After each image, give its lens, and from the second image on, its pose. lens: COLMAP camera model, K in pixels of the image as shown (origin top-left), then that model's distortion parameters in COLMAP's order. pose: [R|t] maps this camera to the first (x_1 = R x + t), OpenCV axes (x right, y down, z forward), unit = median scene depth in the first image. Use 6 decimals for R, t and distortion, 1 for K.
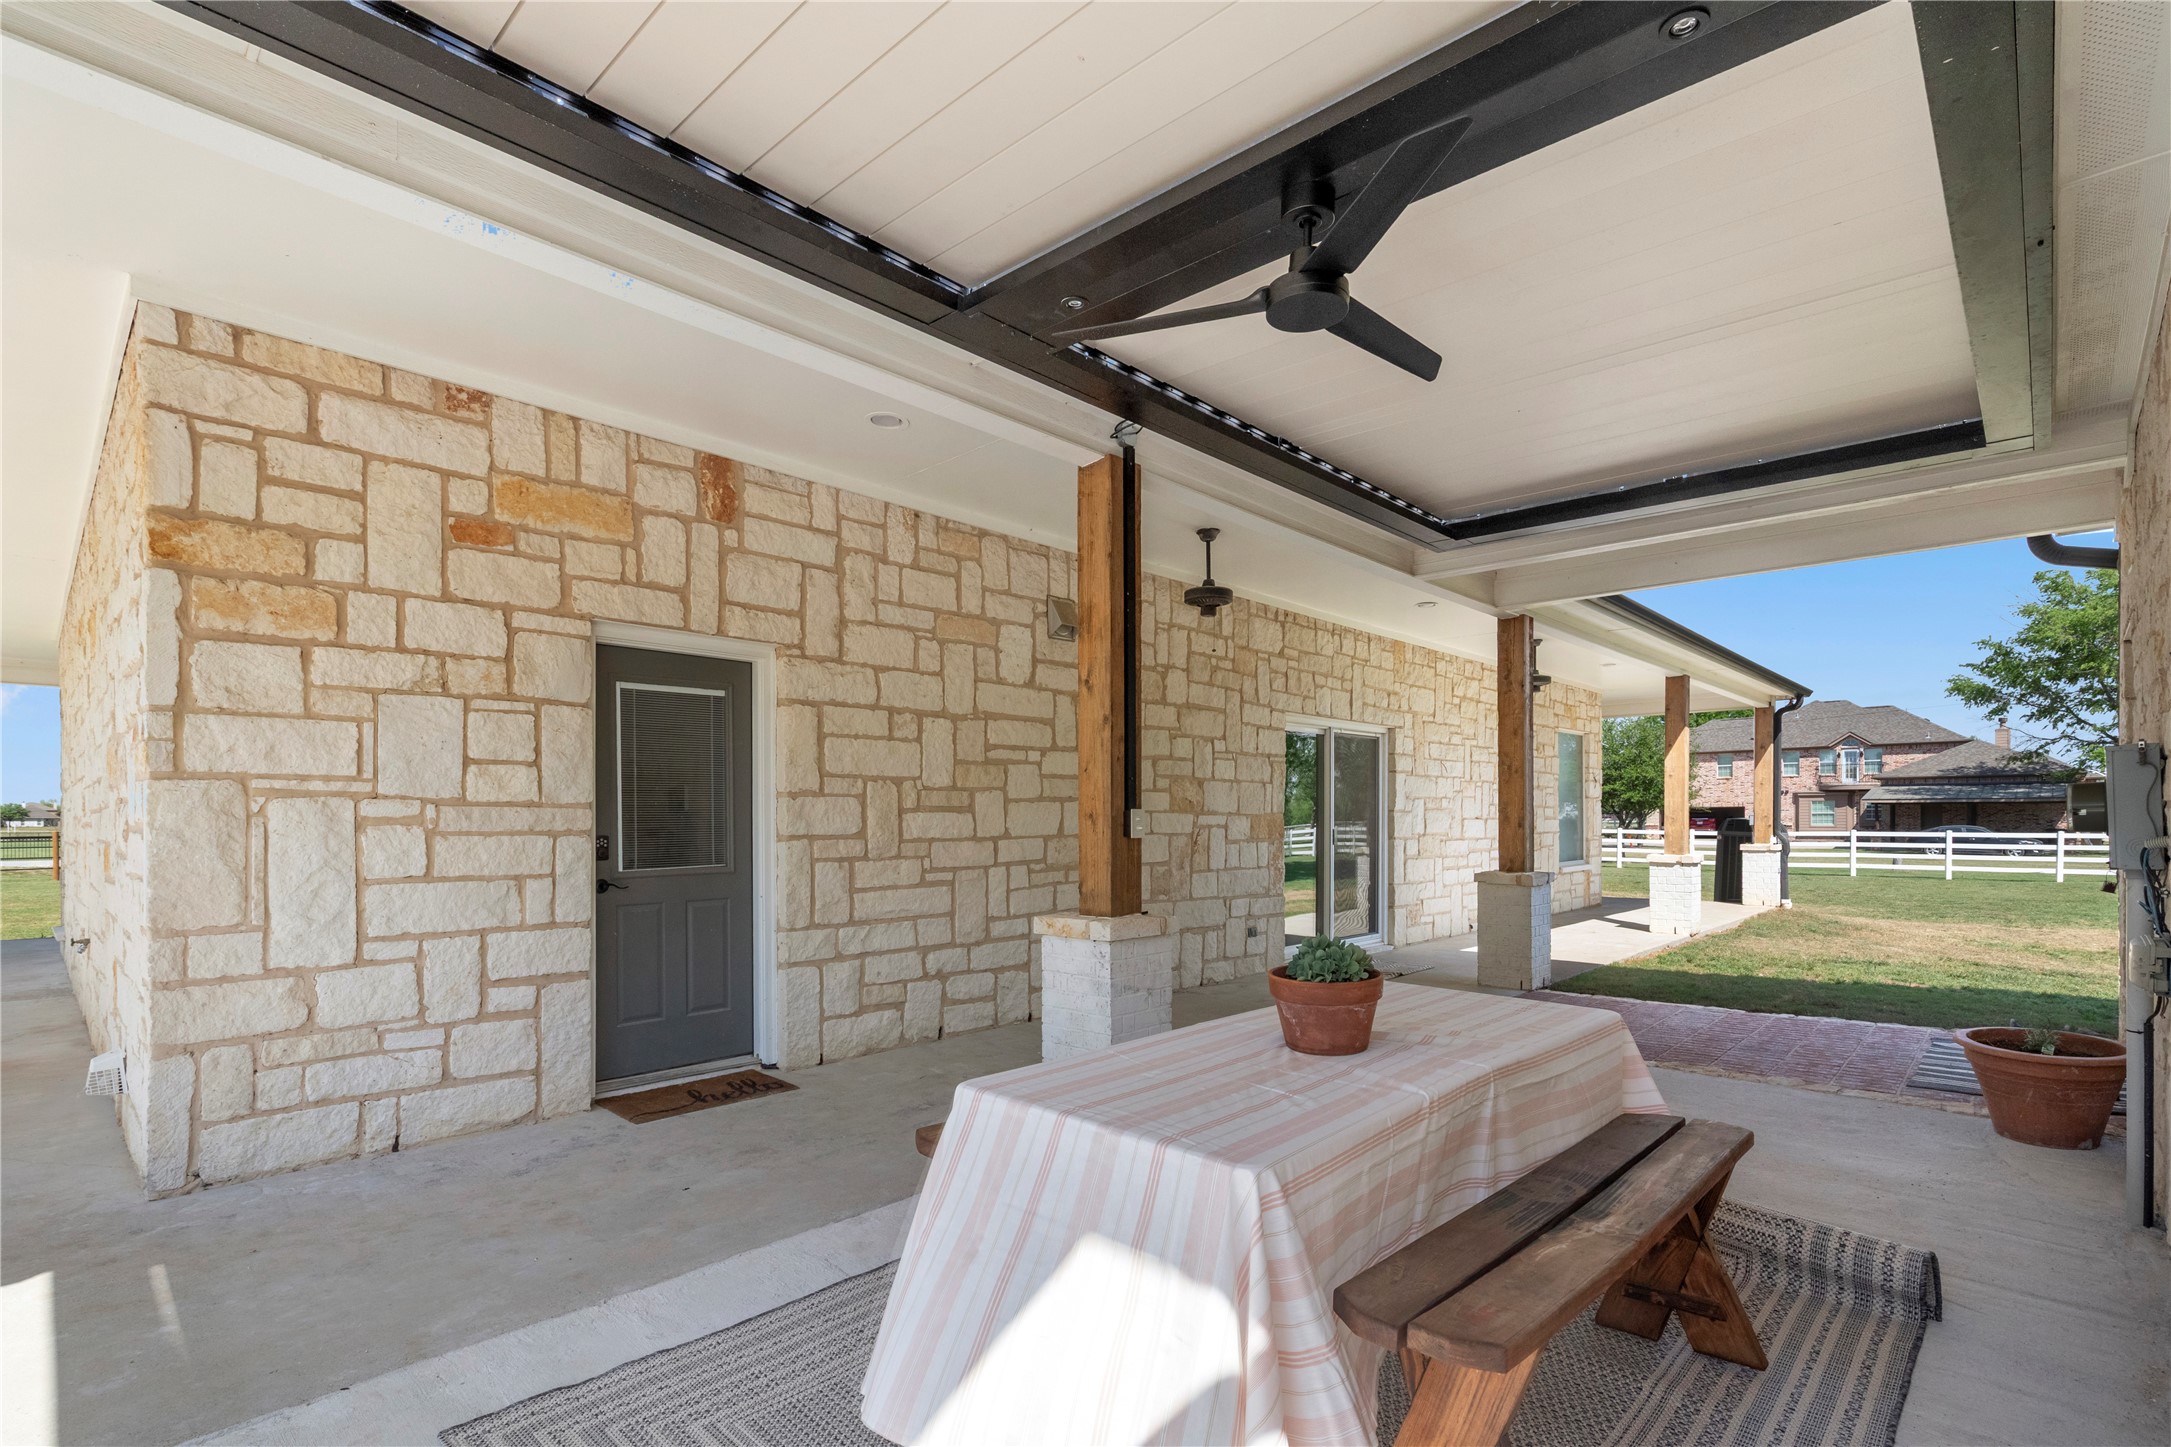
lens RADIAL K [[1029.4, 0, 1086.4], [0, 1029.4, 829.1], [0, 0, 1]] dist [-0.001557, -0.000242]
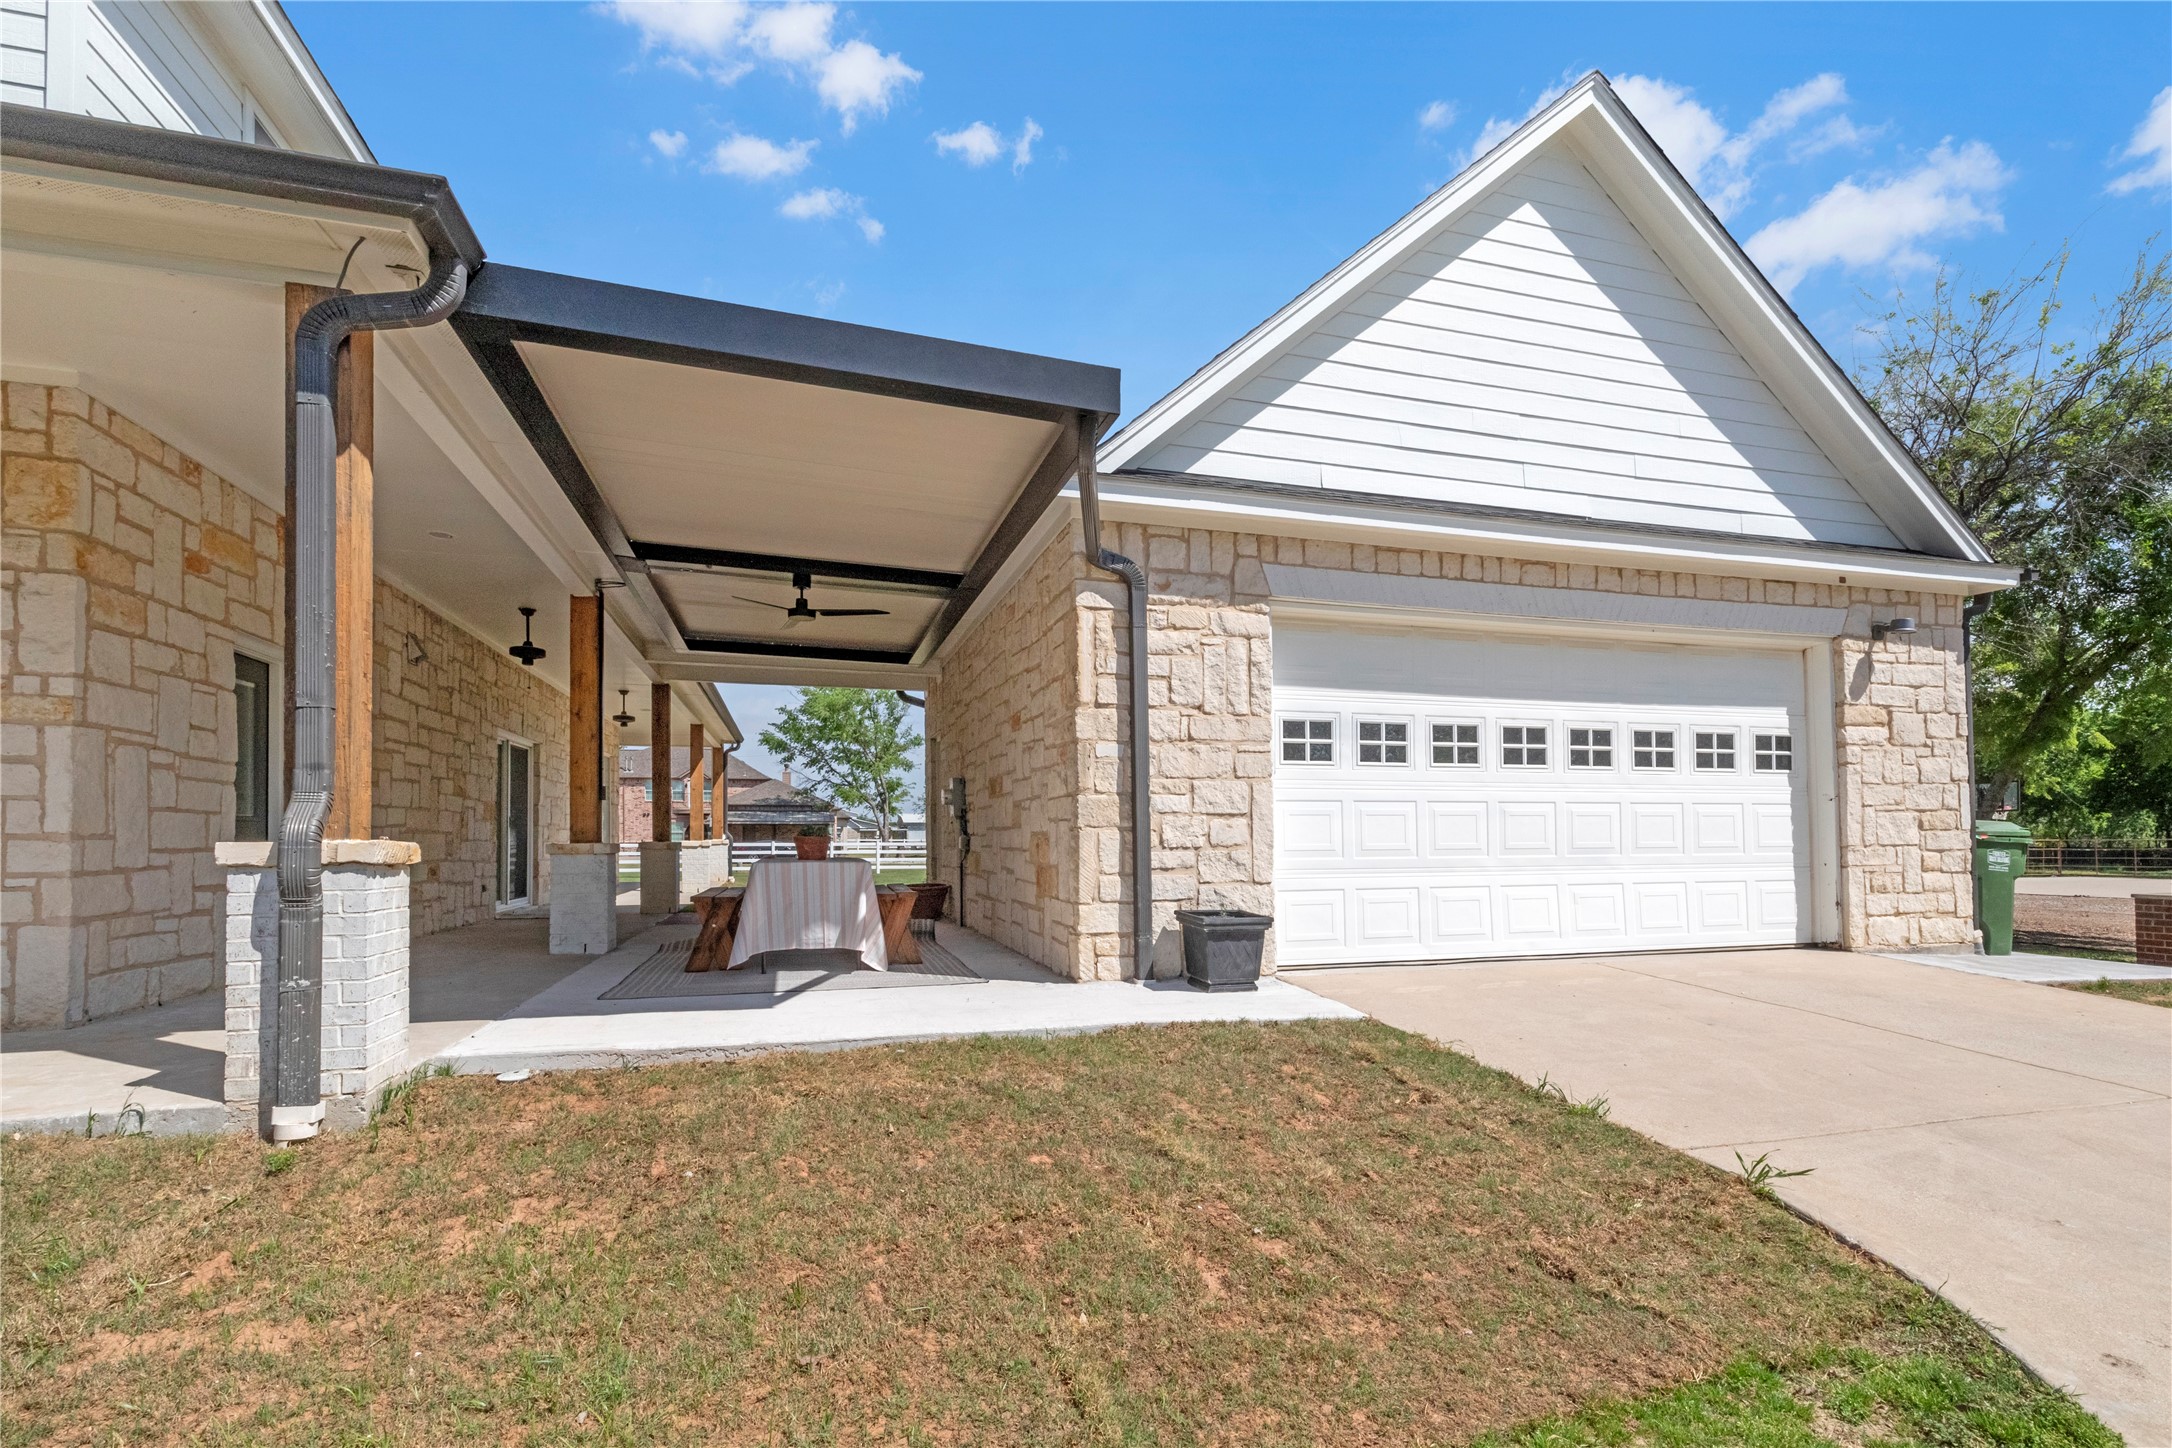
lens RADIAL K [[1012.5, 0, 1089.2], [0, 1012.5, 798.5], [0, 0, 1]] dist [0.003597, -0.000010]
pose [[0.511166, 0.034805, 0.858777, -0.476444], [0.010981, 0.998834, -0.047017, 0.044501], [-0.859412, 0.033463, 0.510187, -0.303339]]
